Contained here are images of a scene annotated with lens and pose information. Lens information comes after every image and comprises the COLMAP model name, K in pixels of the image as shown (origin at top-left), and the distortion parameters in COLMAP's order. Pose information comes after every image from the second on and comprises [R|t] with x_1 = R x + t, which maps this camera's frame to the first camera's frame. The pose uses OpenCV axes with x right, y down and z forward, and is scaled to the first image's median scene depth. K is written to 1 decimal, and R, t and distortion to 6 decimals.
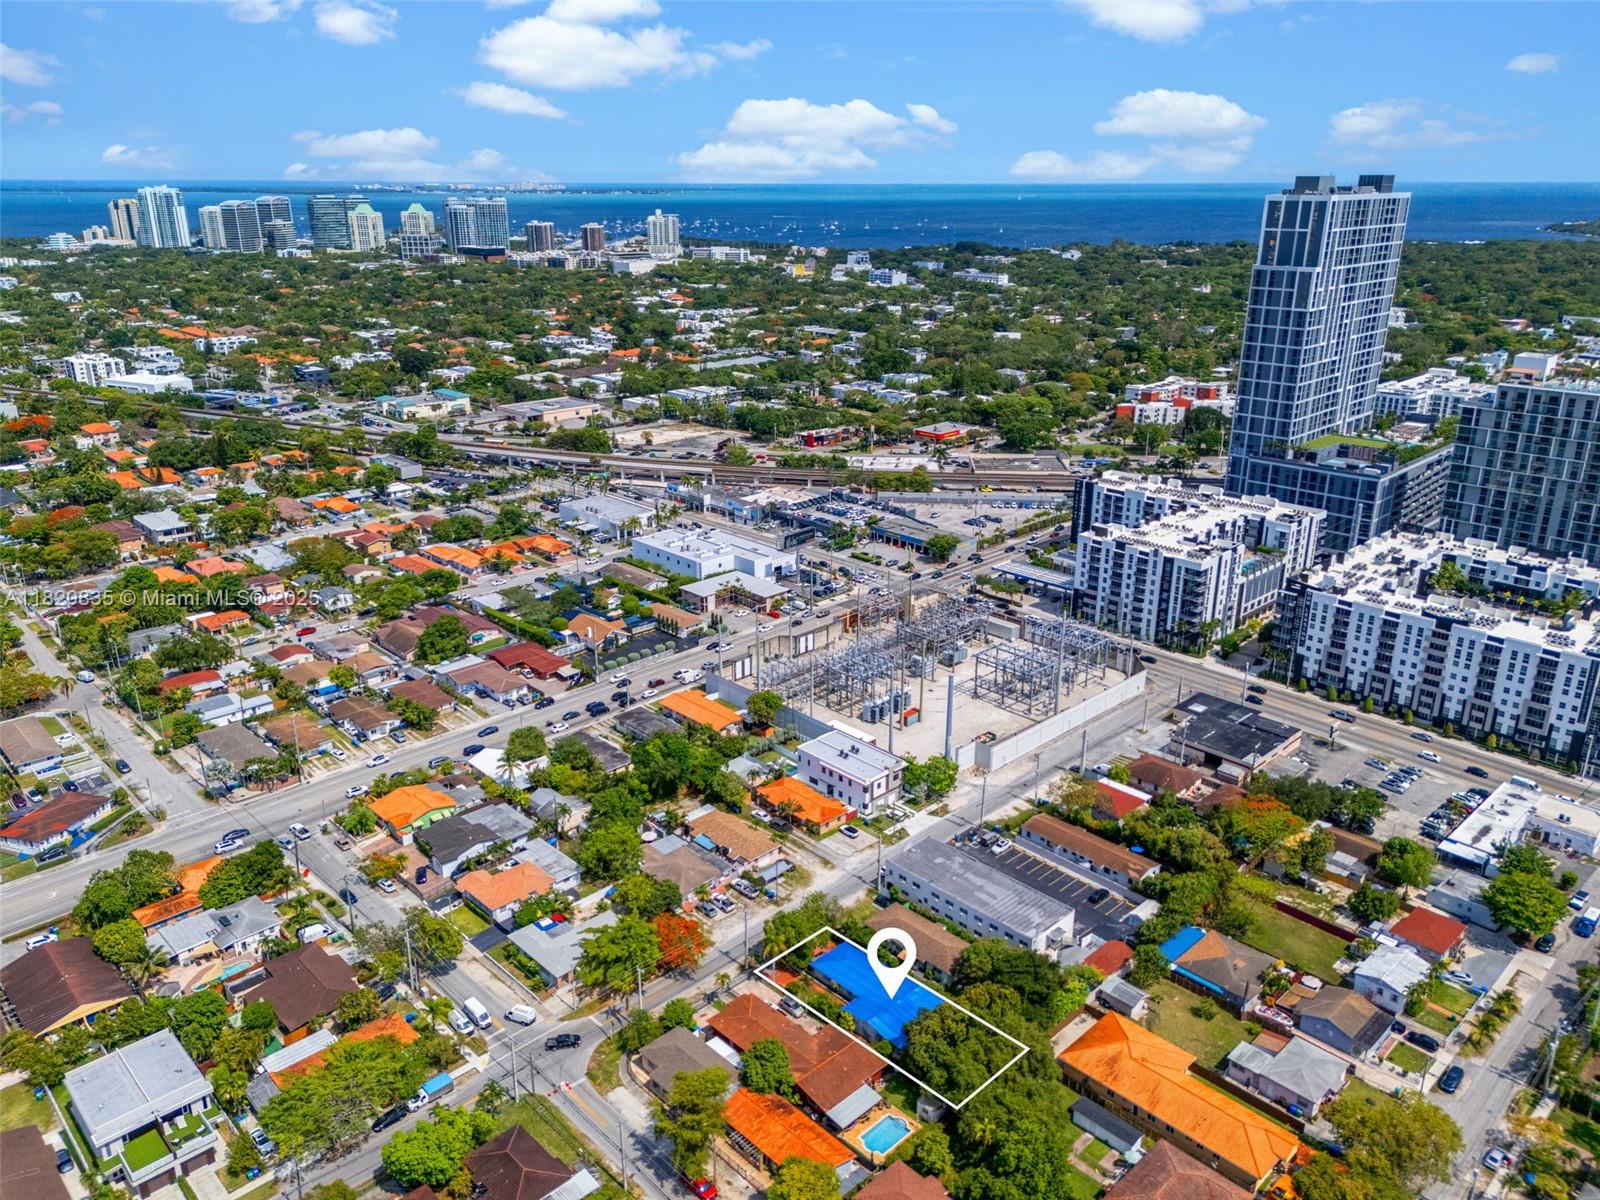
lens RADIAL K [[1163.6, 0, 793.9], [0, 1163.6, 618.4], [0, 0, 1]] dist [0.096423, -0.108984]
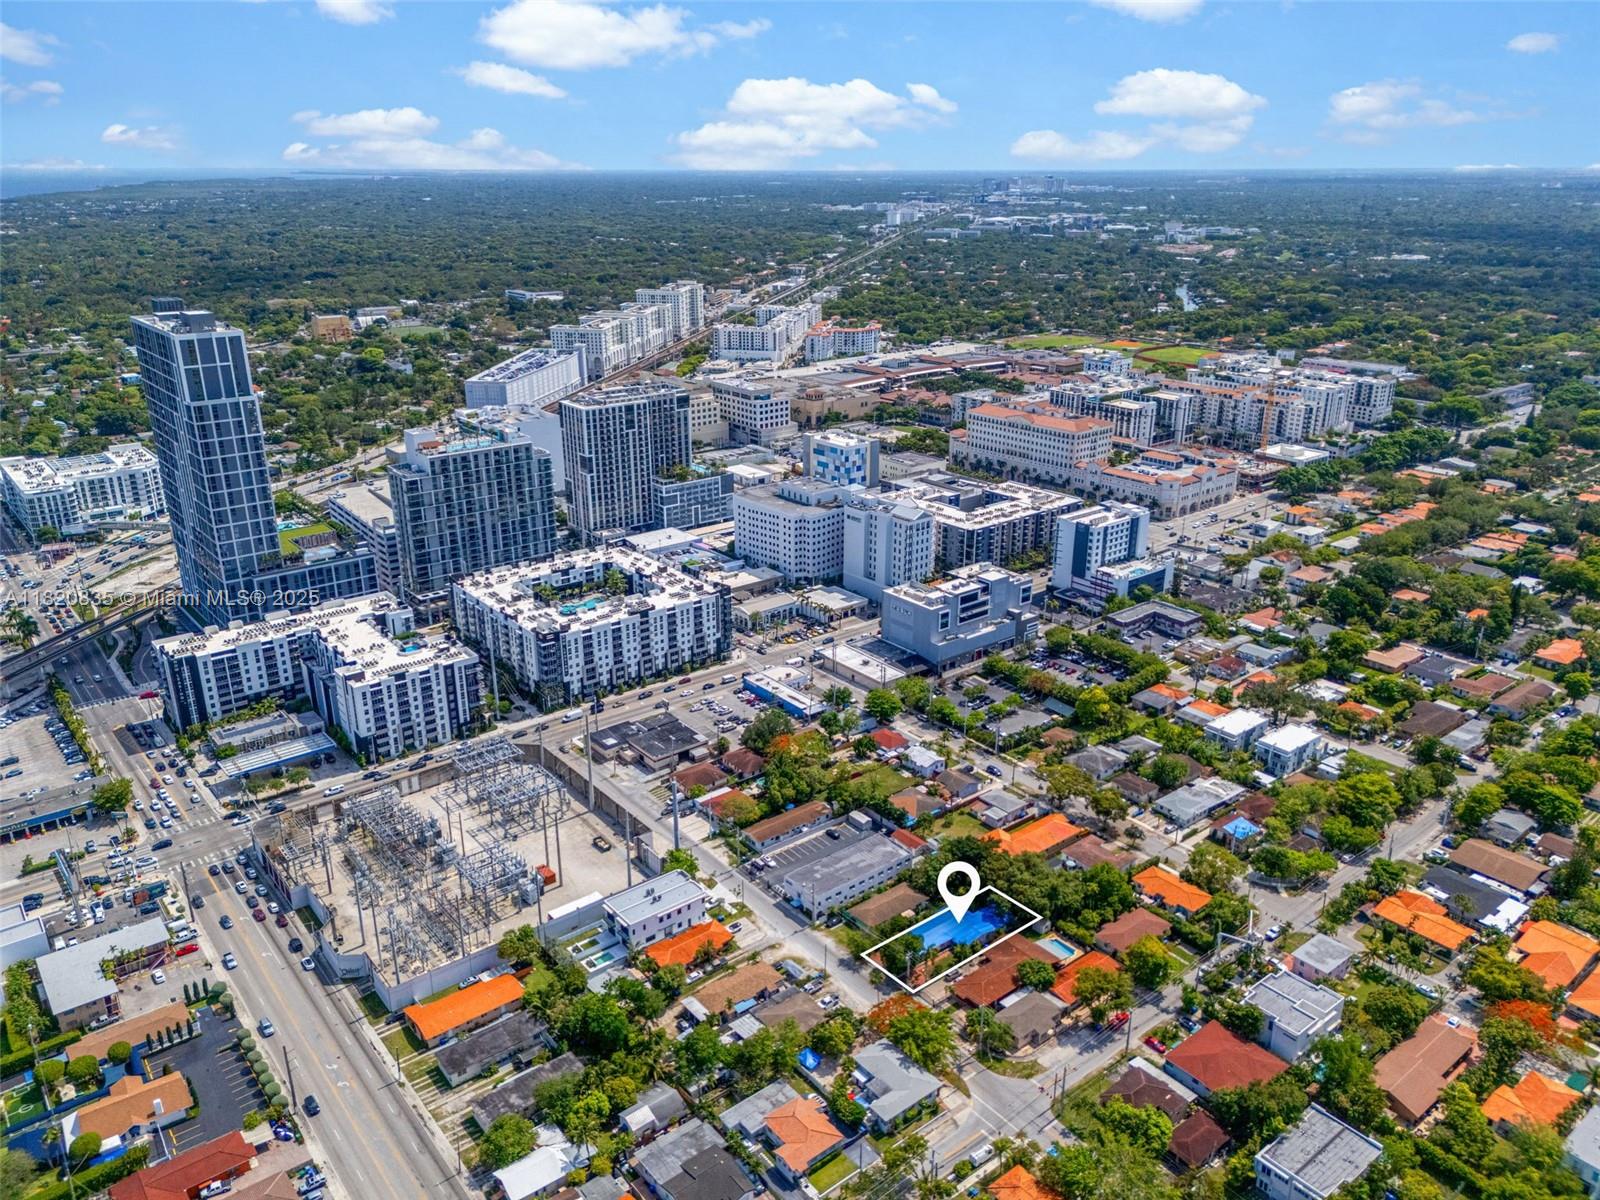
lens RADIAL K [[1185.6, 0, 812.4], [0, 1185.6, 595.3], [0, 0, 1]] dist [0.095438, -0.116701]
pose [[0.083452, -0.344945, 0.934906, -0.681112], [0.351658, 0.888015, 0.296254, -0.317906], [-0.932402, 0.304044, 0.195409, 0.413459]]
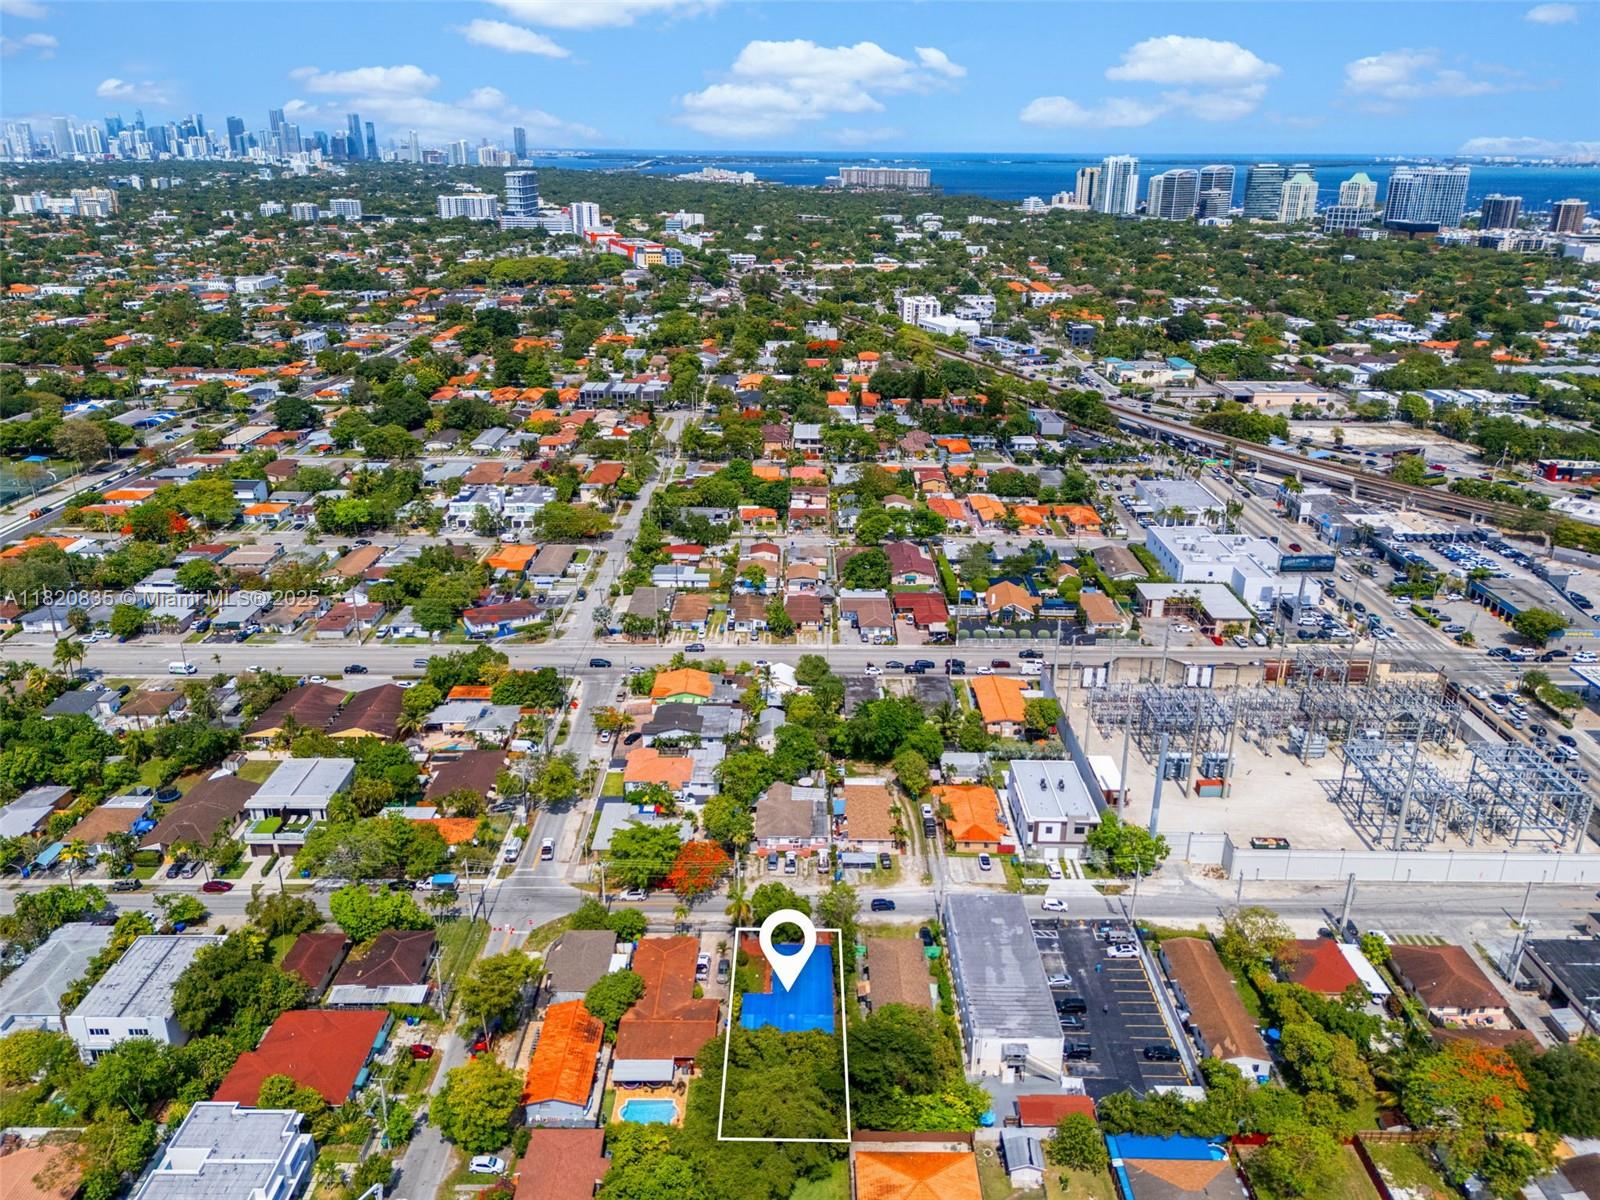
lens RADIAL K [[1185.6, 0, 812.4], [0, 1185.6, 595.3], [0, 0, 1]] dist [0.095438, -0.116701]
pose [[0.720371, 0.249211, -0.647271, 0.344567], [-0.251073, 0.963626, 0.091585, -0.042955], [0.646551, 0.096537, 0.756738, 0.153609]]
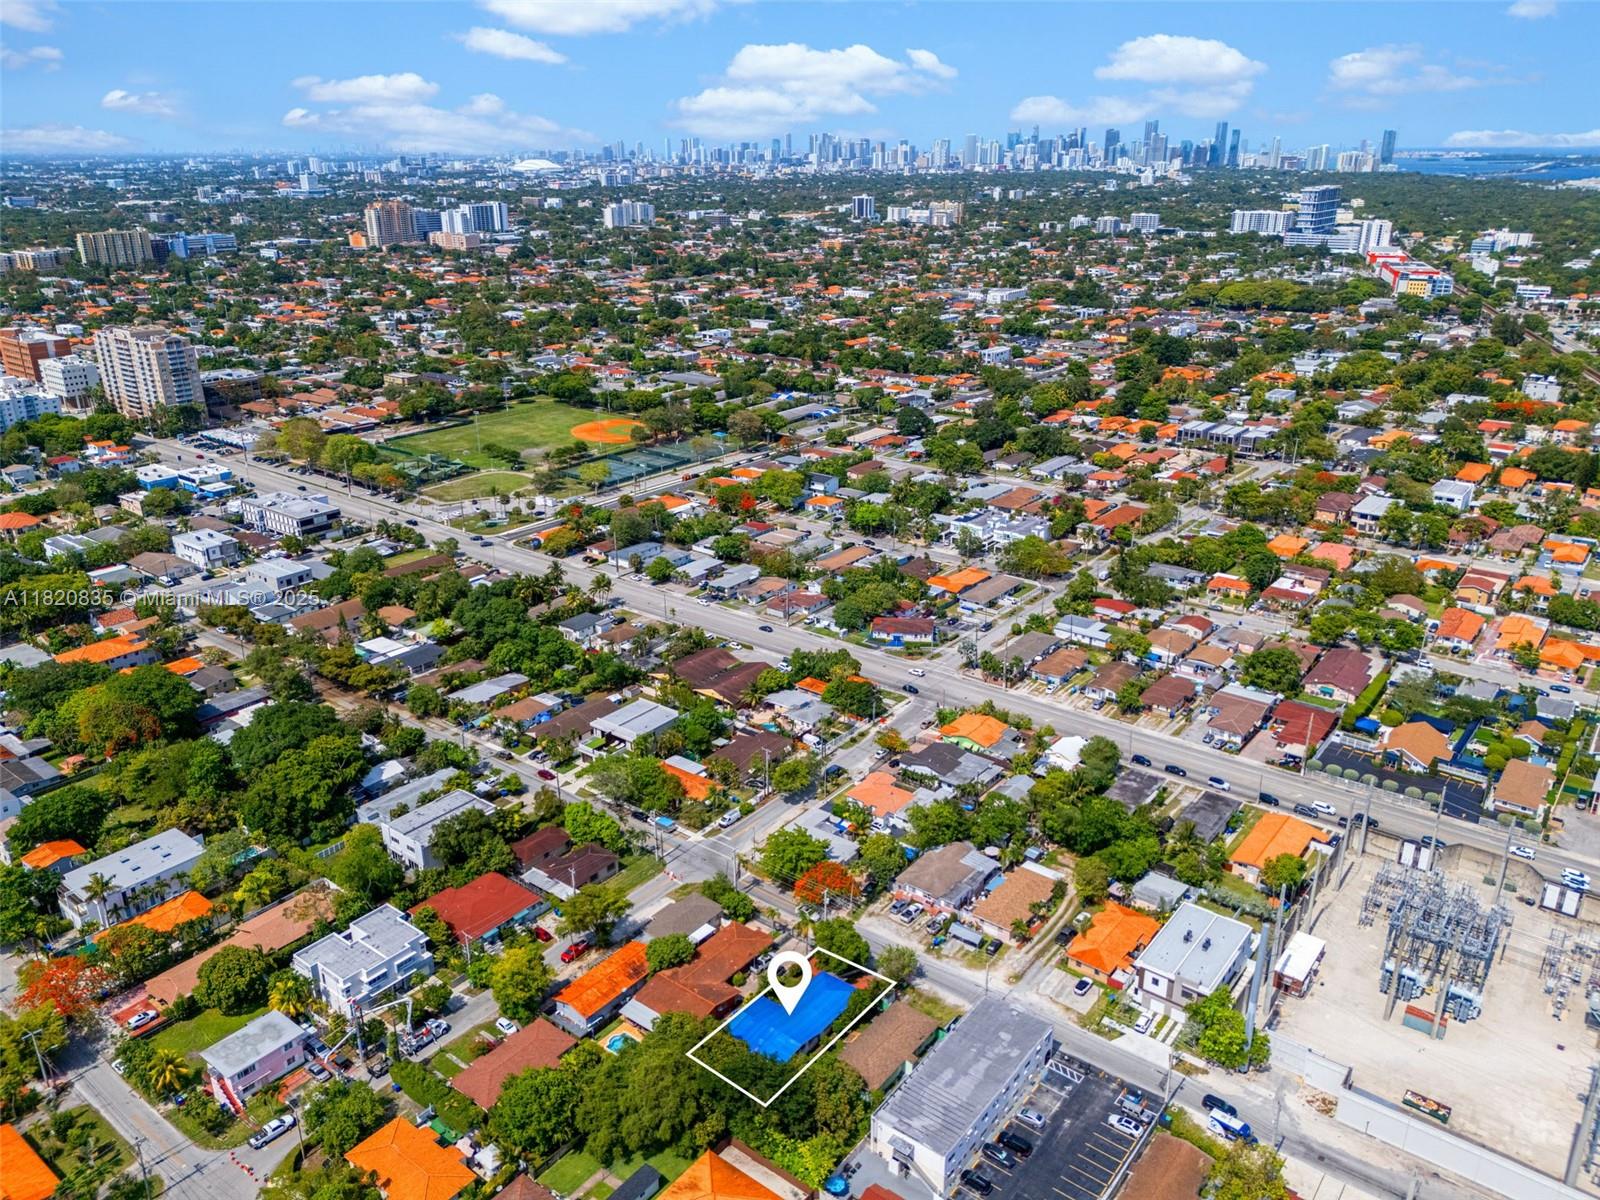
lens RADIAL K [[1185.6, 0, 812.4], [0, 1185.6, 595.3], [0, 0, 1]] dist [0.095438, -0.116701]
pose [[0.139013, 0.346630, -0.927644, 0.516511], [-0.343267, 0.895529, 0.283189, -0.177153], [0.928894, 0.279062, 0.243477, 0.372667]]
